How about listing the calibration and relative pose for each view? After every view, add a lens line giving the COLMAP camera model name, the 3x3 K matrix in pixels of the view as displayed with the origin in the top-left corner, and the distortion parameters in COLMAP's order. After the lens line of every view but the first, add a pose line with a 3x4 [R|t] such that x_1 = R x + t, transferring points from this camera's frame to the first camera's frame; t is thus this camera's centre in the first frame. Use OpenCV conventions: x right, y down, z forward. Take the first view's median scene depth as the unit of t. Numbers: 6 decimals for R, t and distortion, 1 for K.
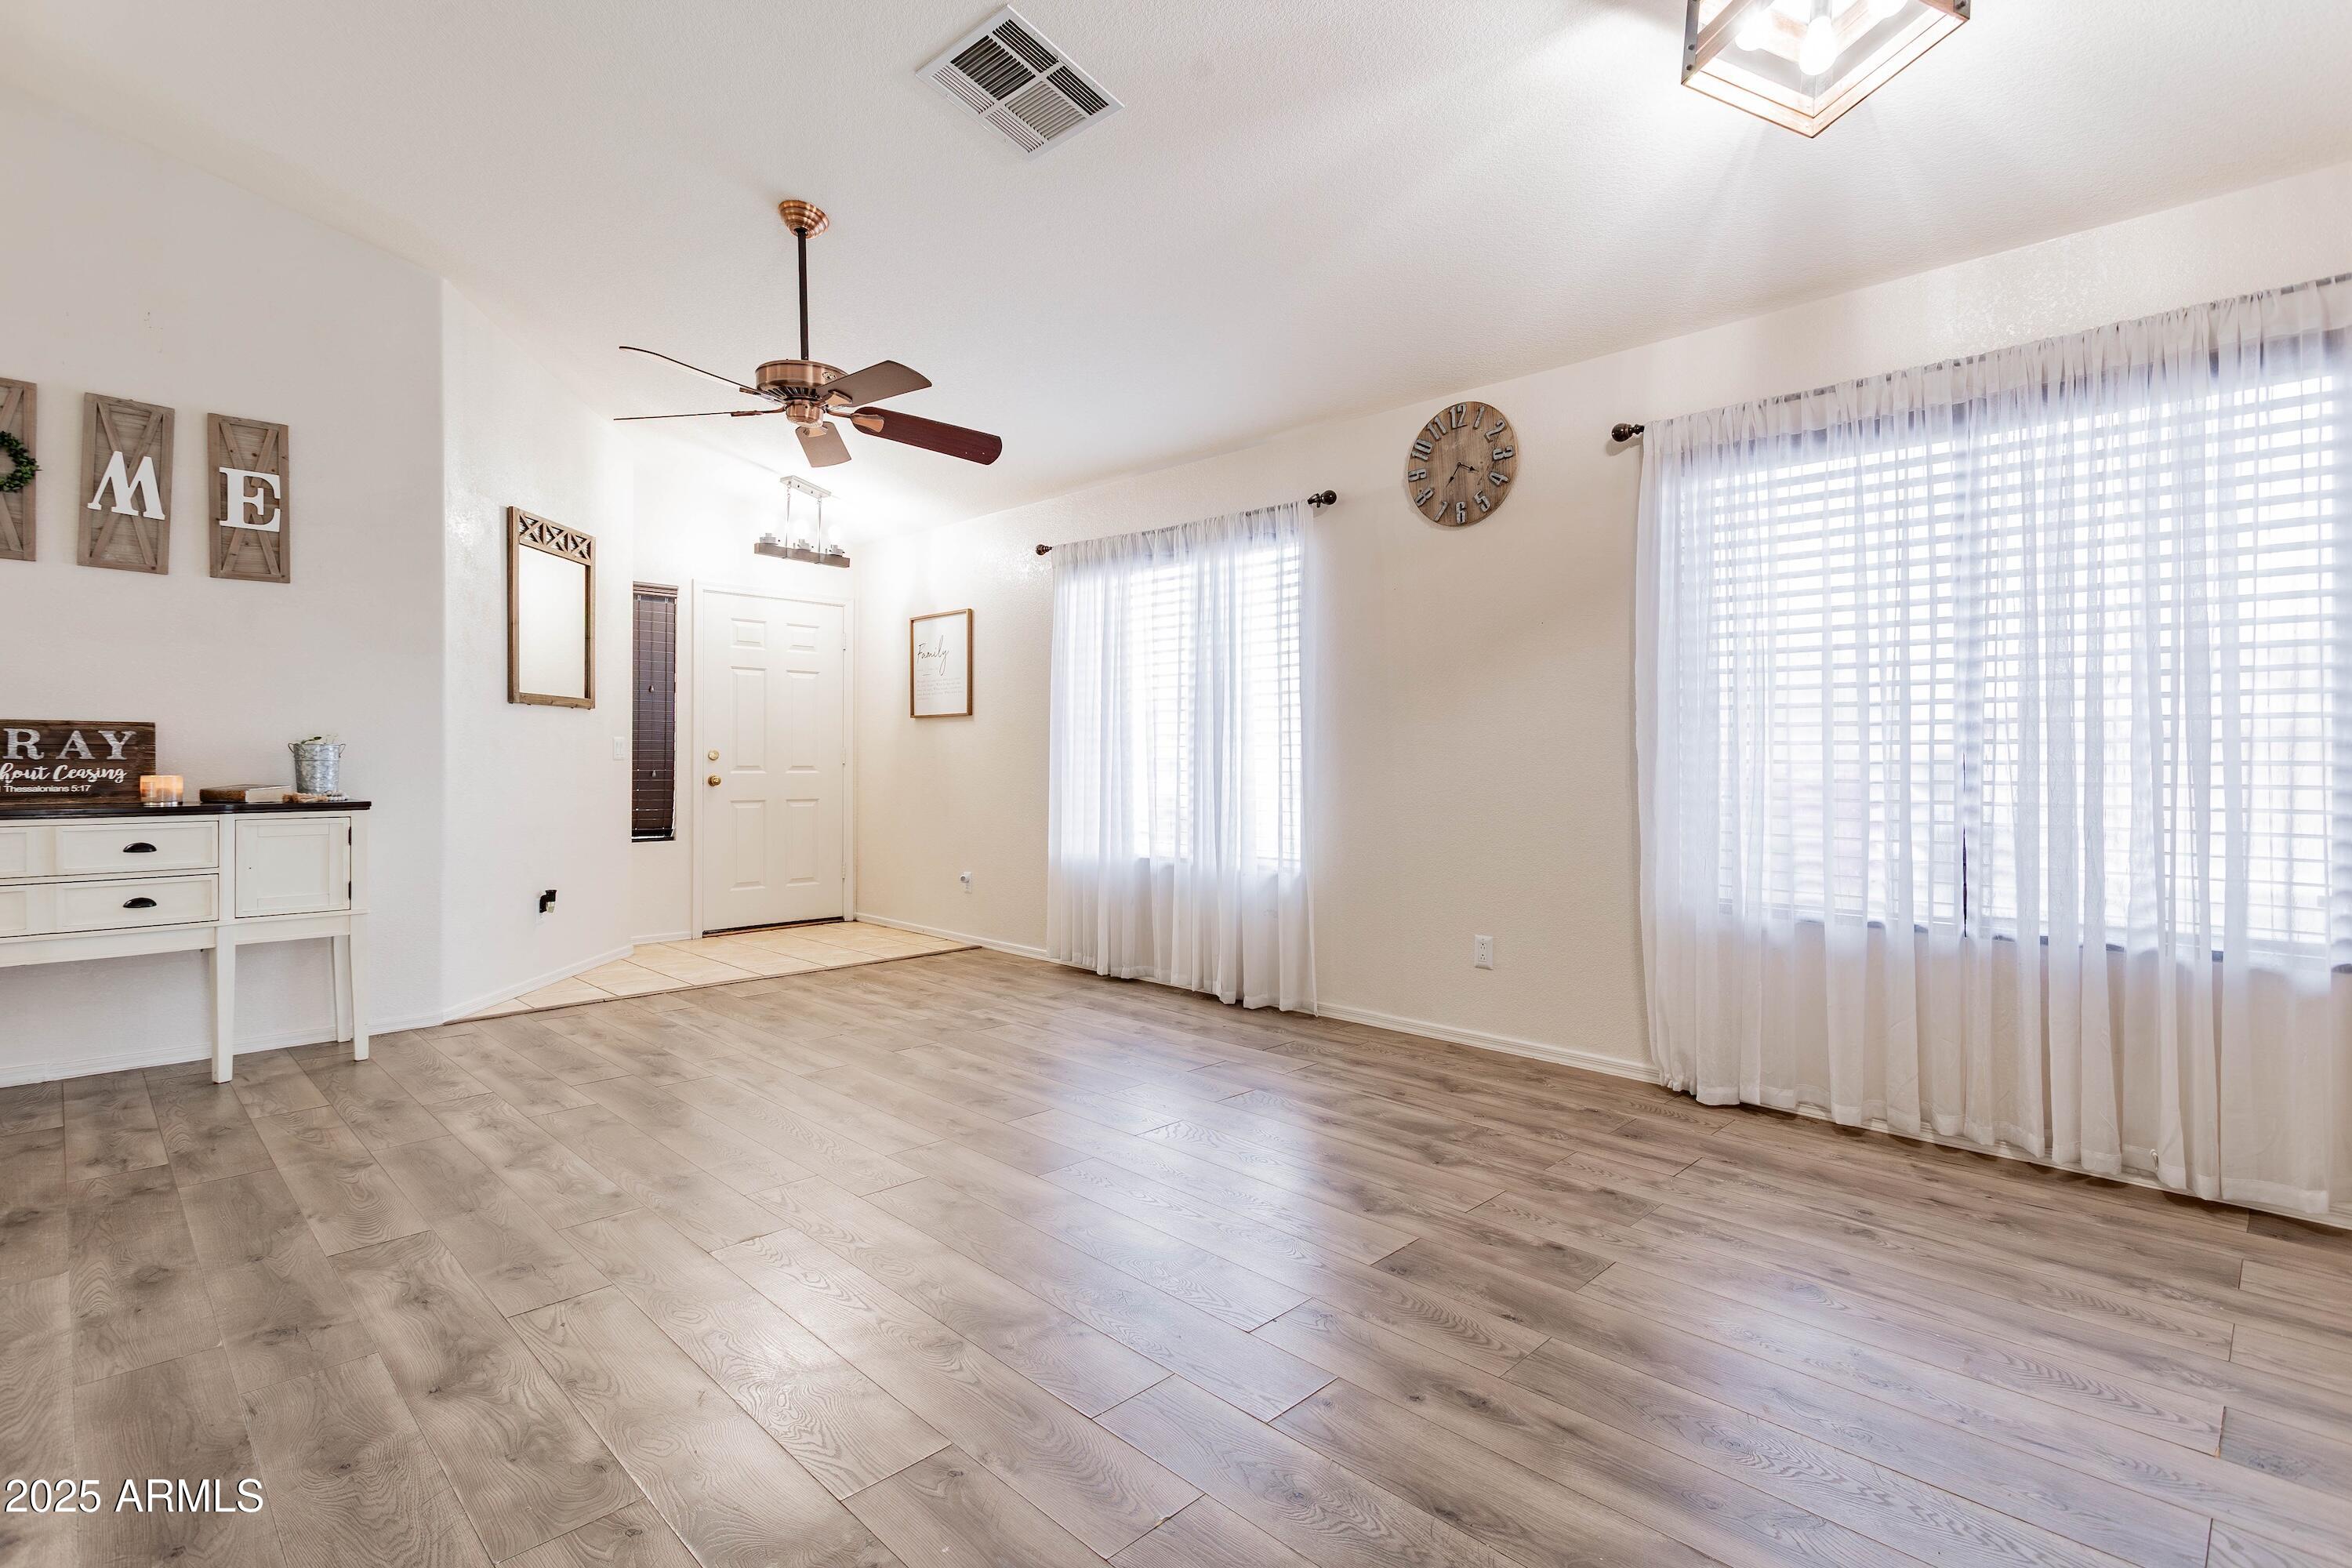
lens RADIAL K [[1158.6, 0, 1177.1], [0, 1158.6, 764.5], [0, 0, 1]] dist [-0.002173, -0.000574]
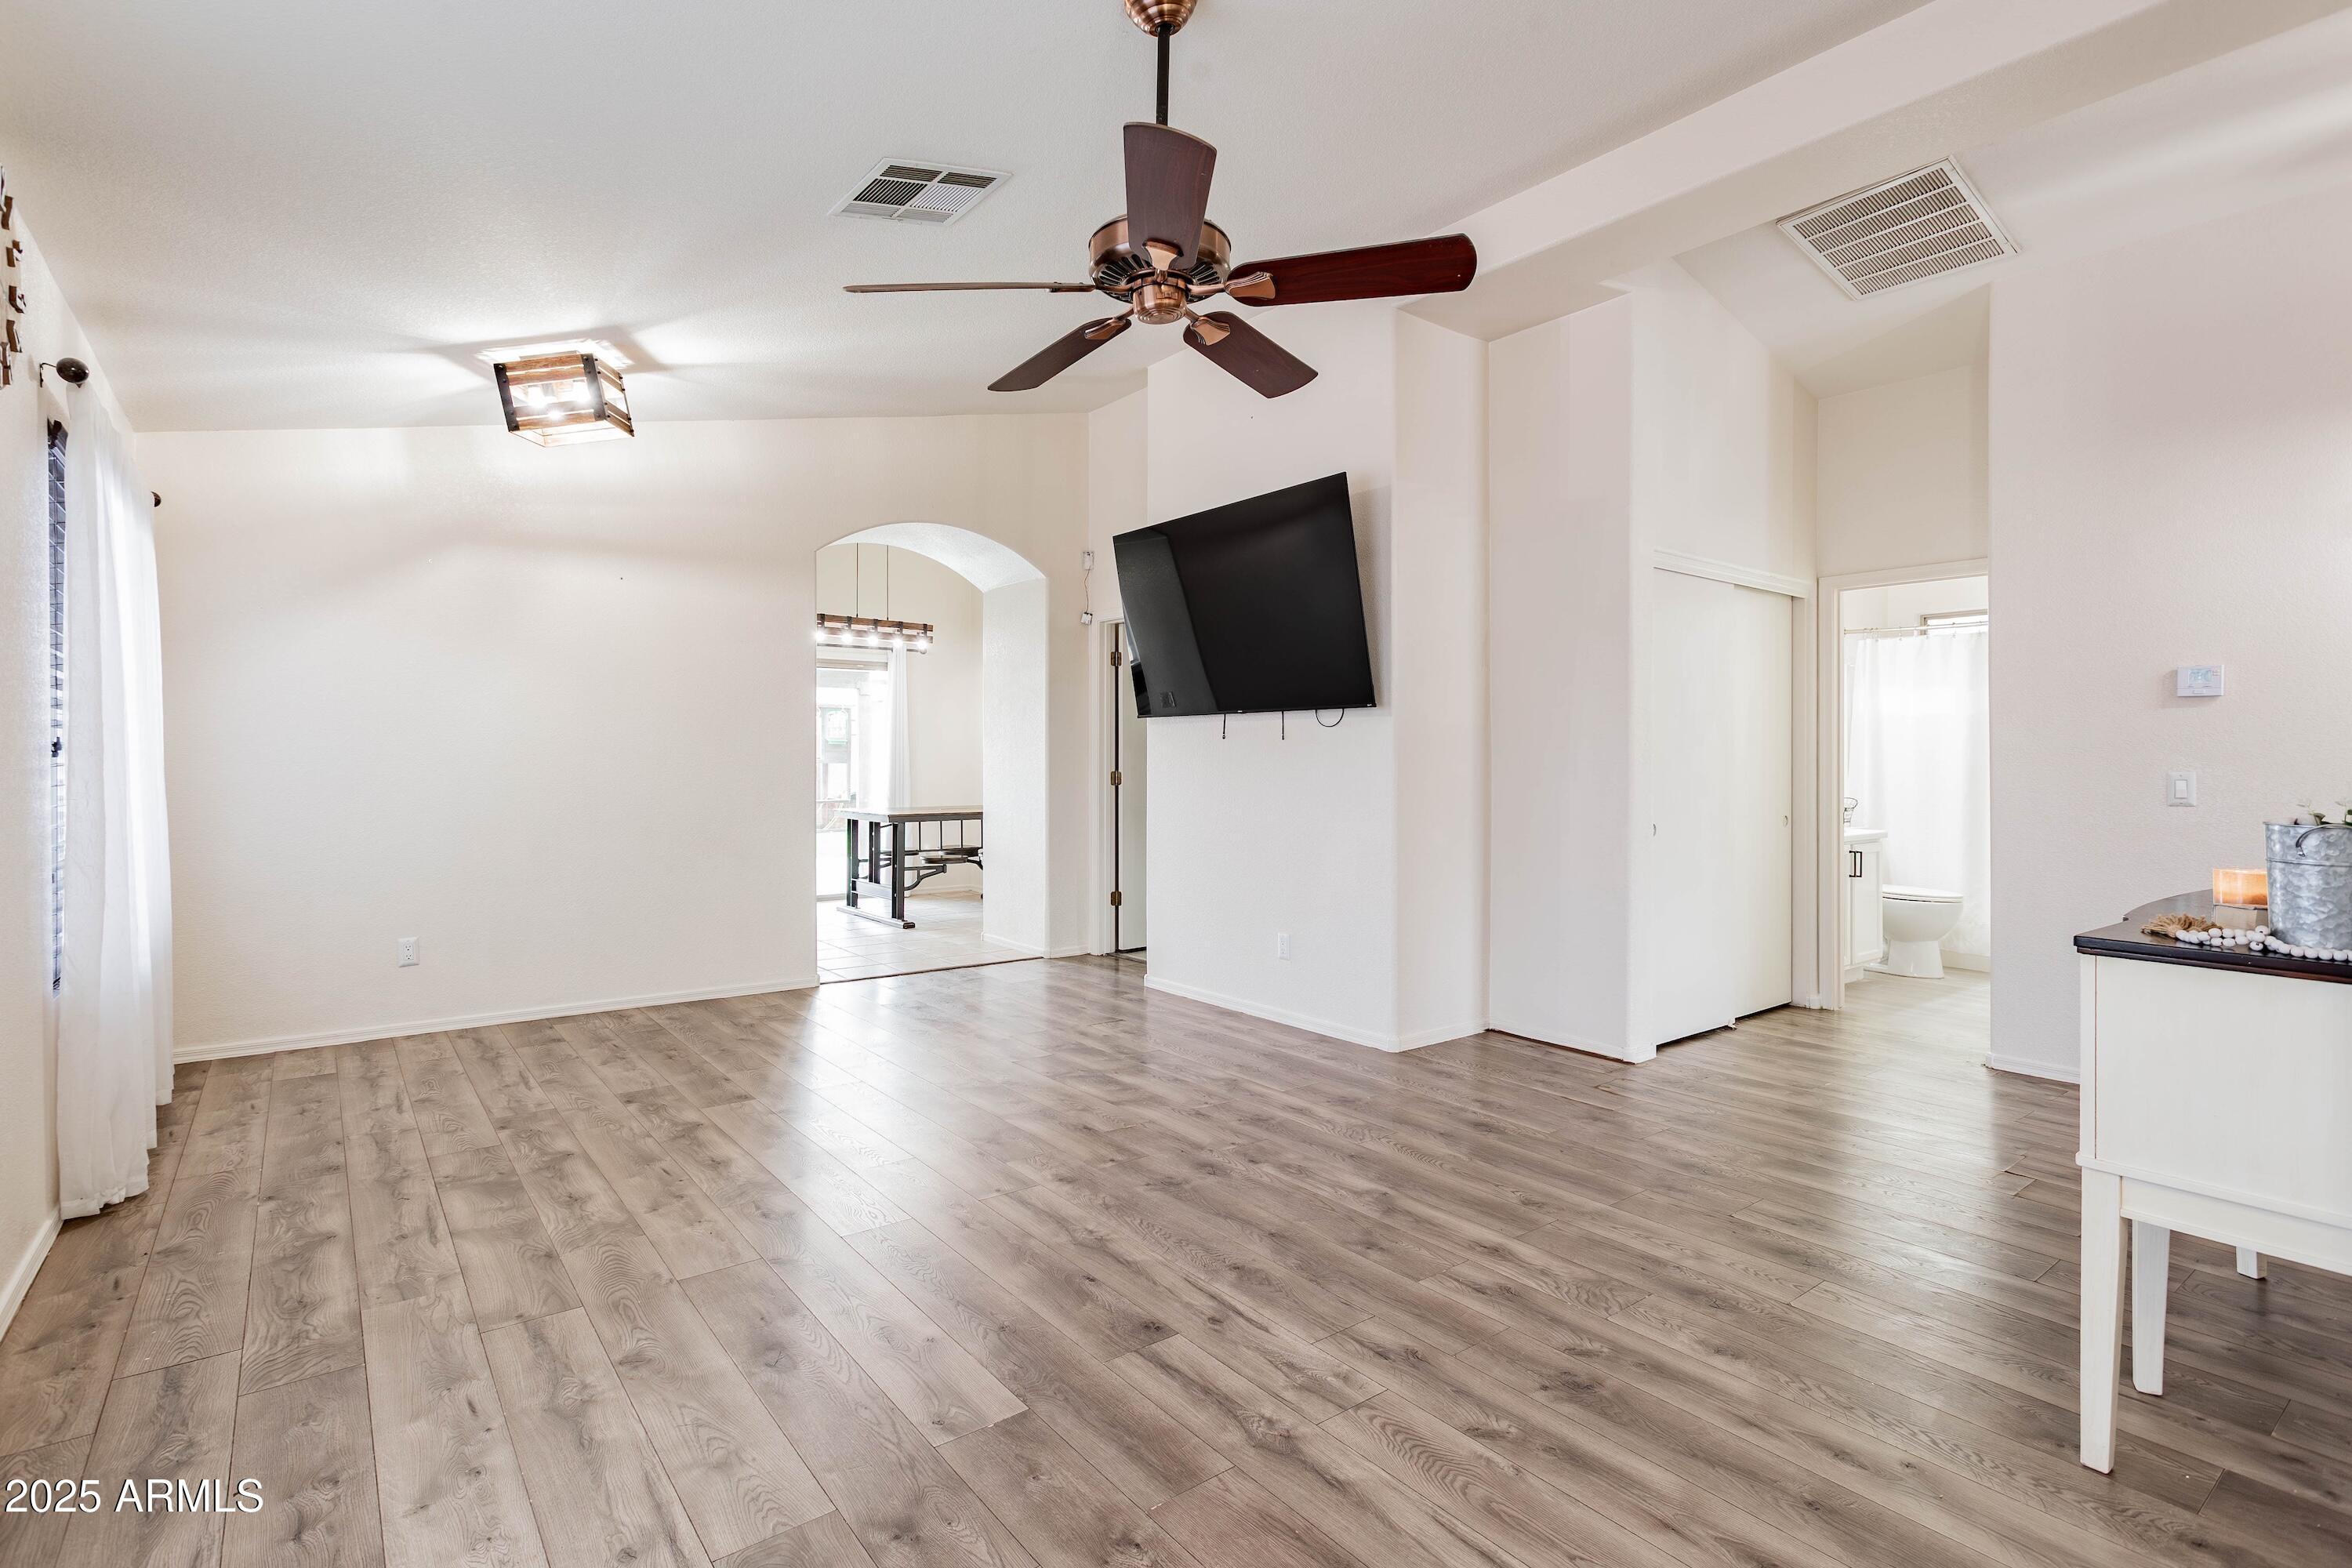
lens RADIAL K [[1158.6, 0, 1176.2], [0, 1158.6, 773.5], [0, 0, 1]] dist [-0.002173, -0.000574]
pose [[-0.992509, -0.009039, 0.121838, -0.521812], [-0.006766, 0.999795, 0.019061, -0.061045], [-0.121986, 0.018094, -0.992367, 2.113516]]
